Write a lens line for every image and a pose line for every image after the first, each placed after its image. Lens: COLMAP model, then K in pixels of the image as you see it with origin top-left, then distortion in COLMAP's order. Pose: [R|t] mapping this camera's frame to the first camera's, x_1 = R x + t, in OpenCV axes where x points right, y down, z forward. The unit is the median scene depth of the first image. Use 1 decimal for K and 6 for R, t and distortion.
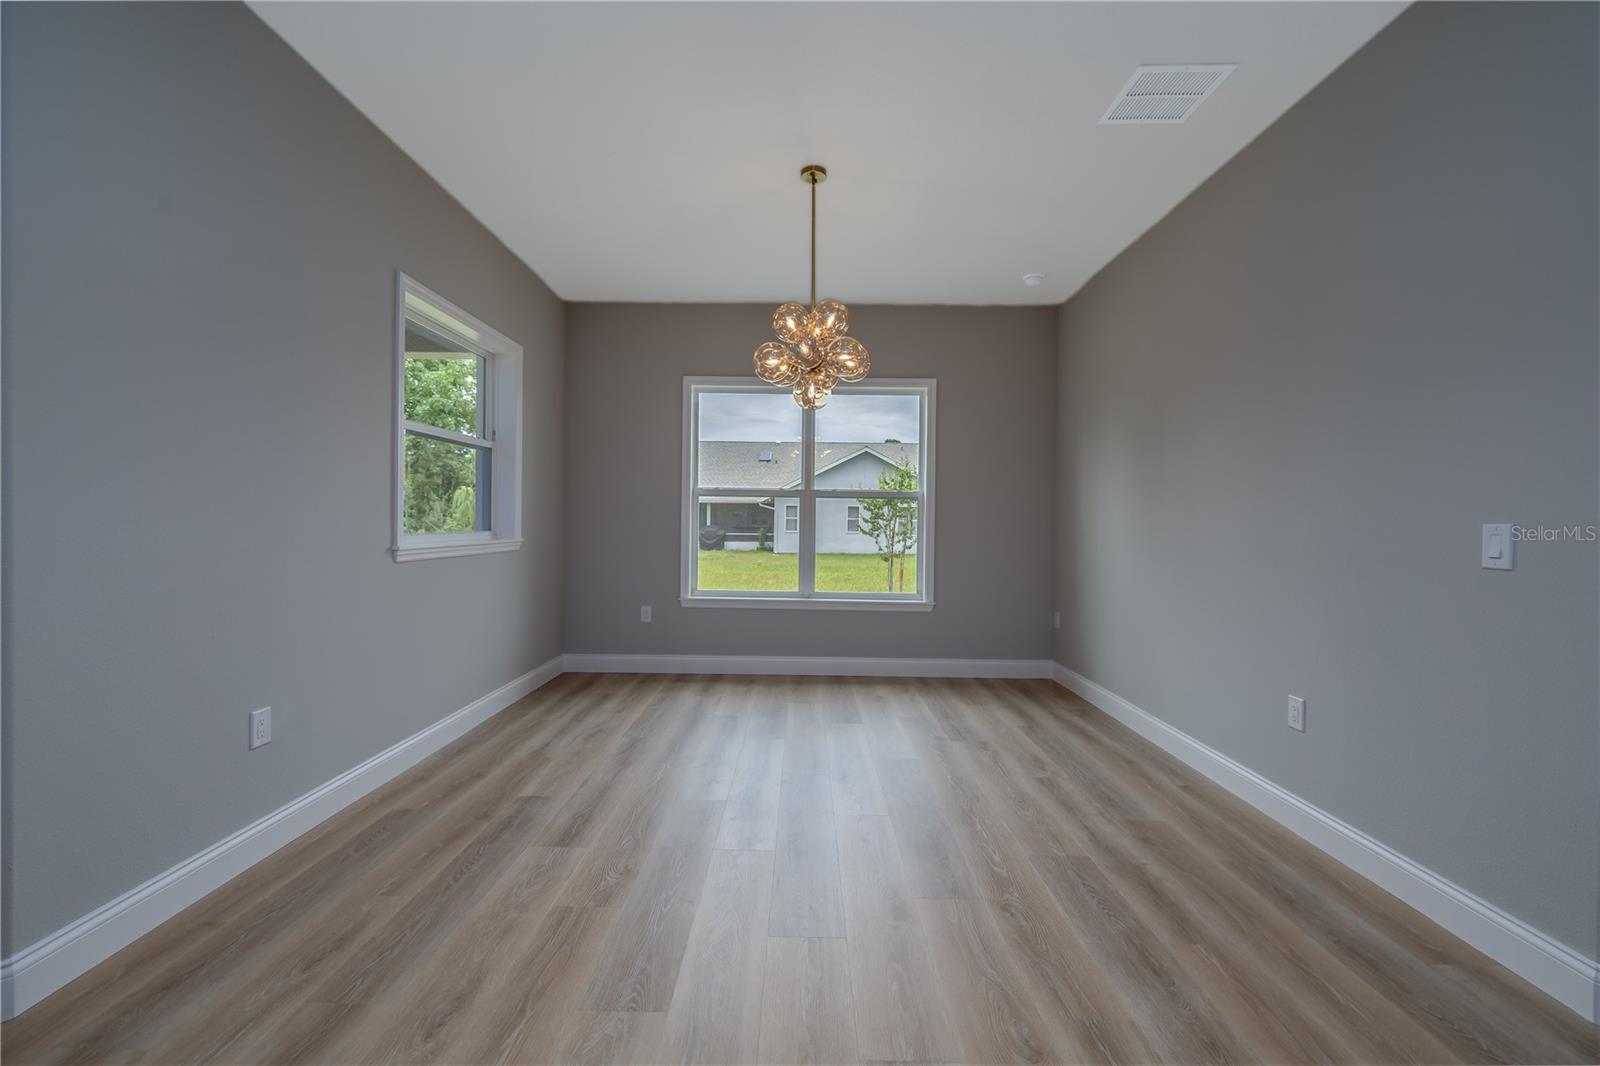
lens RADIAL K [[674.2, 0, 795.5], [0, 674.2, 516.7], [0, 0, 1]] dist [-0.000654, 0.000129]
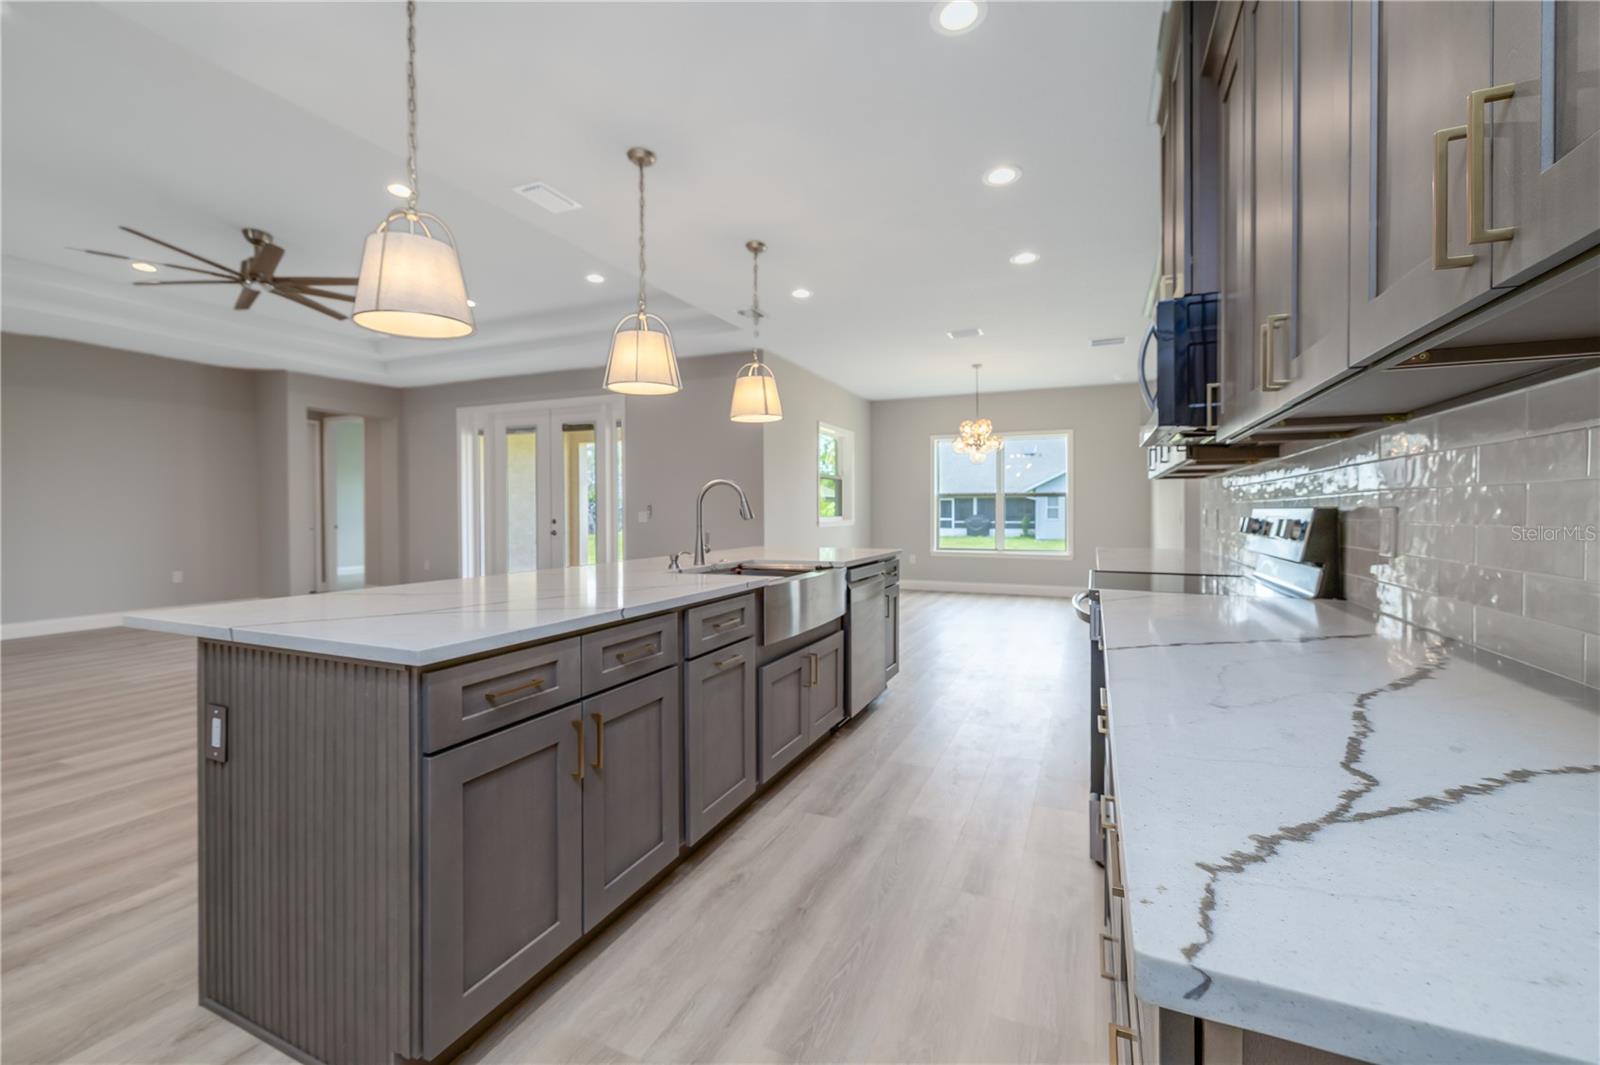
lens RADIAL K [[674.2, 0, 795.5], [0, 674.2, 516.2], [0, 0, 1]] dist [-0.000654, 0.000129]
pose [[0.918804, -0.005500, -0.394676, 0.042637], [0.010957, 0.999873, 0.011575, -0.000842], [0.394562, -0.014960, 0.918747, -0.165637]]
